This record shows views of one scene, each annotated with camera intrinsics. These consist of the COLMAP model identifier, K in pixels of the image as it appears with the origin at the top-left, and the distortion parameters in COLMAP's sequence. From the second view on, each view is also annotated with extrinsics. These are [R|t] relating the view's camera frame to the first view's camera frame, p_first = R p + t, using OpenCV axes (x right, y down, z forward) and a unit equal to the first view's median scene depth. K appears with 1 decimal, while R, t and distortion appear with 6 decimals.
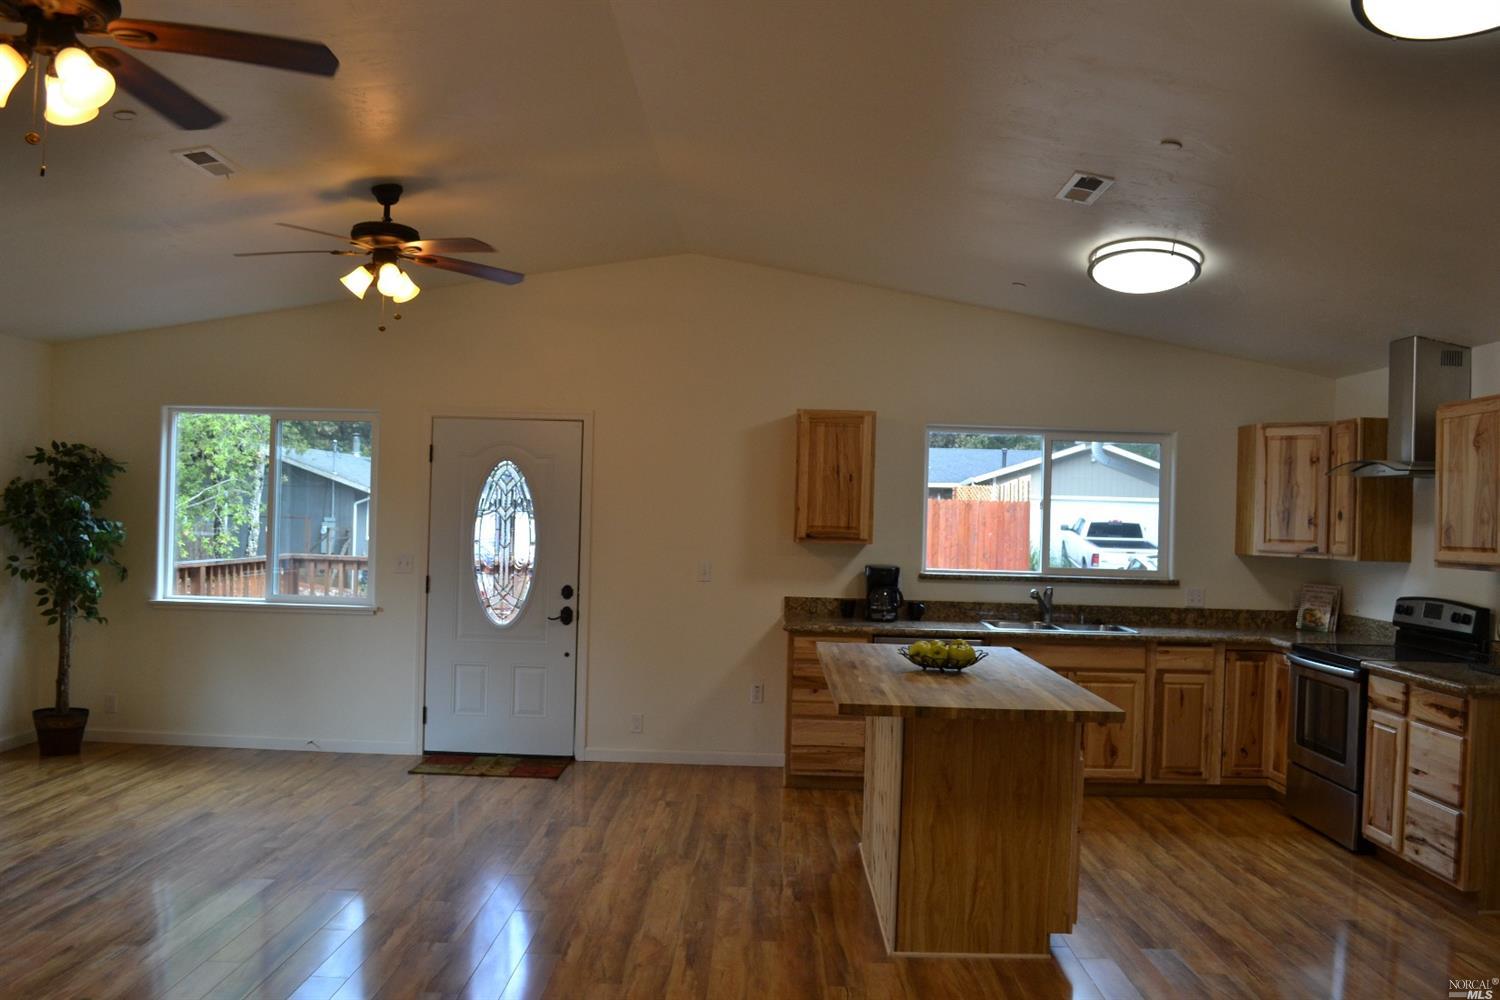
lens RADIAL K [[1175.2, 0, 785.4], [0, 1175.2, 505.6], [0, 0, 1]] dist [-0.074323, 0.000478]
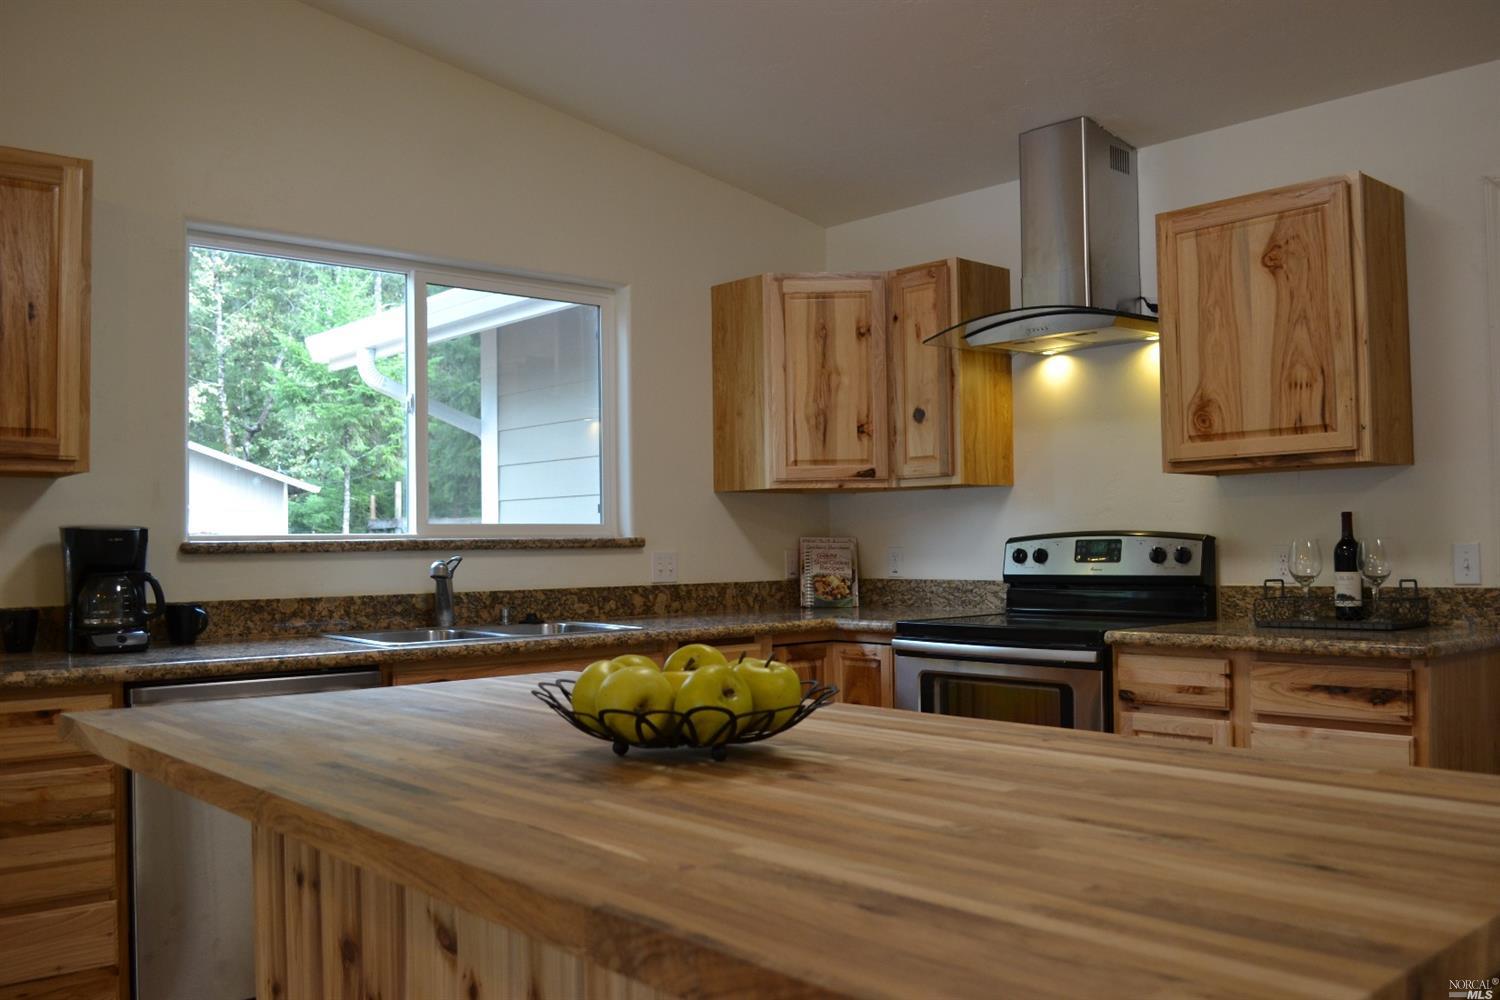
lens RADIAL K [[1286.3, 0, 763.7], [0, 1286.3, 506.5], [0, 0, 1]] dist [-0.076987, 0.017549]
pose [[0.746134, -0.021341, 0.665453, -0.047874], [0.029827, 0.999554, -0.001388, 0.054521], [-0.665127, 0.020884, 0.746438, 0.512584]]
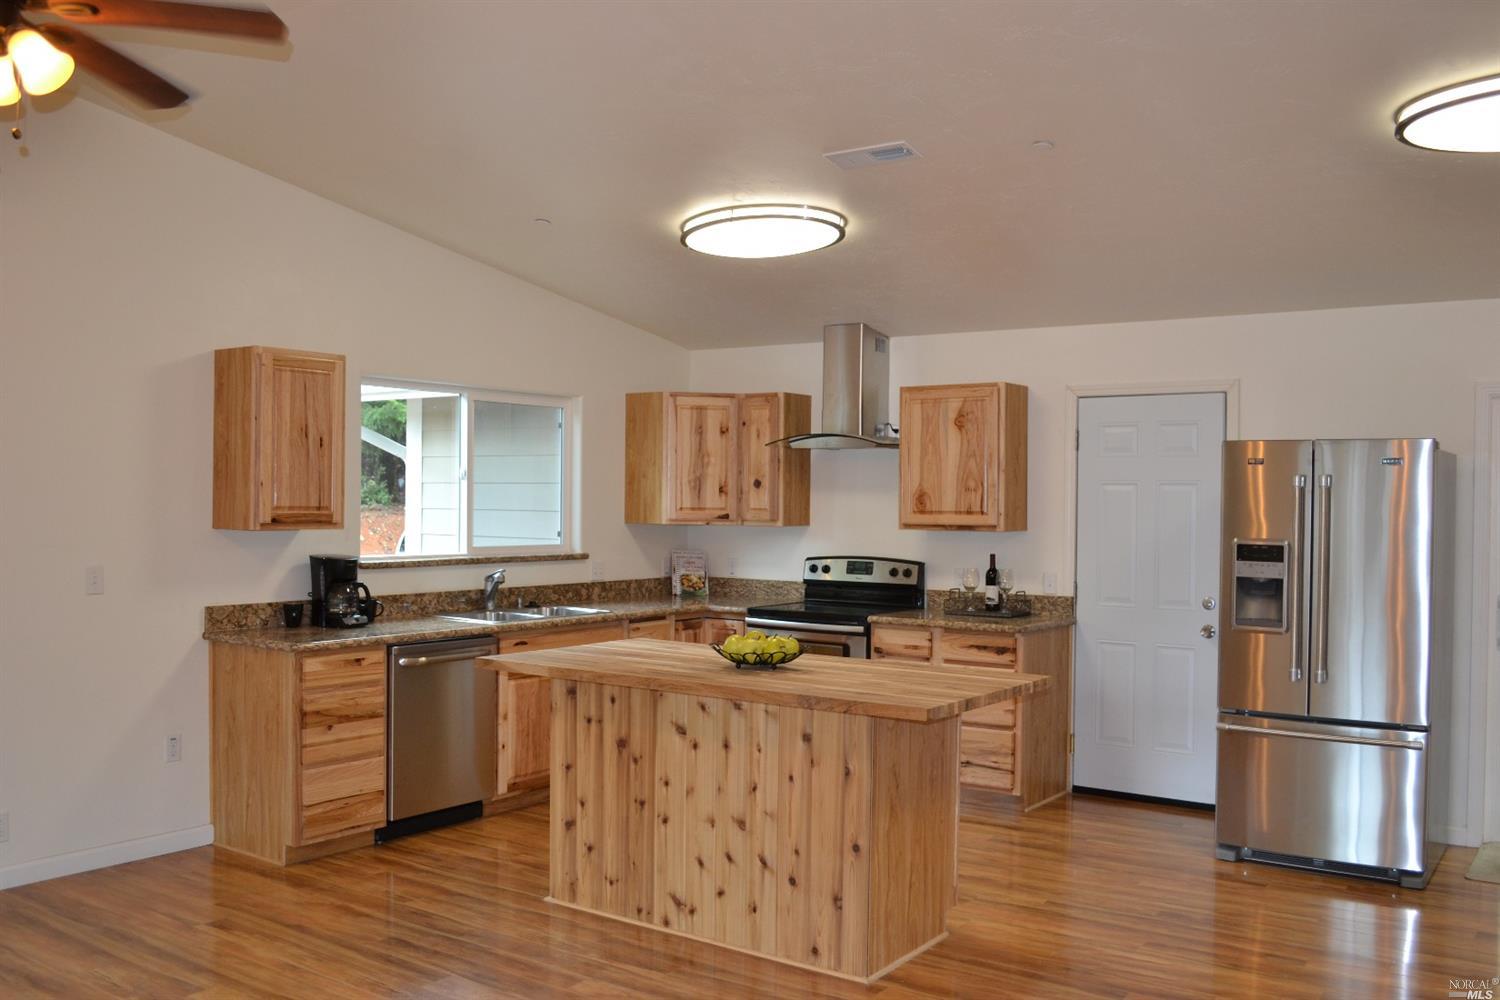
lens RADIAL K [[1286.3, 0, 755.6], [0, 1286.3, 497.0], [0, 0, 1]] dist [-0.076987, 0.017549]
pose [[0.586690, -0.021972, 0.809514, -0.454588], [-0.000384, 0.999624, 0.027410, -0.011013], [-0.809812, -0.016392, 0.586461, 0.297800]]
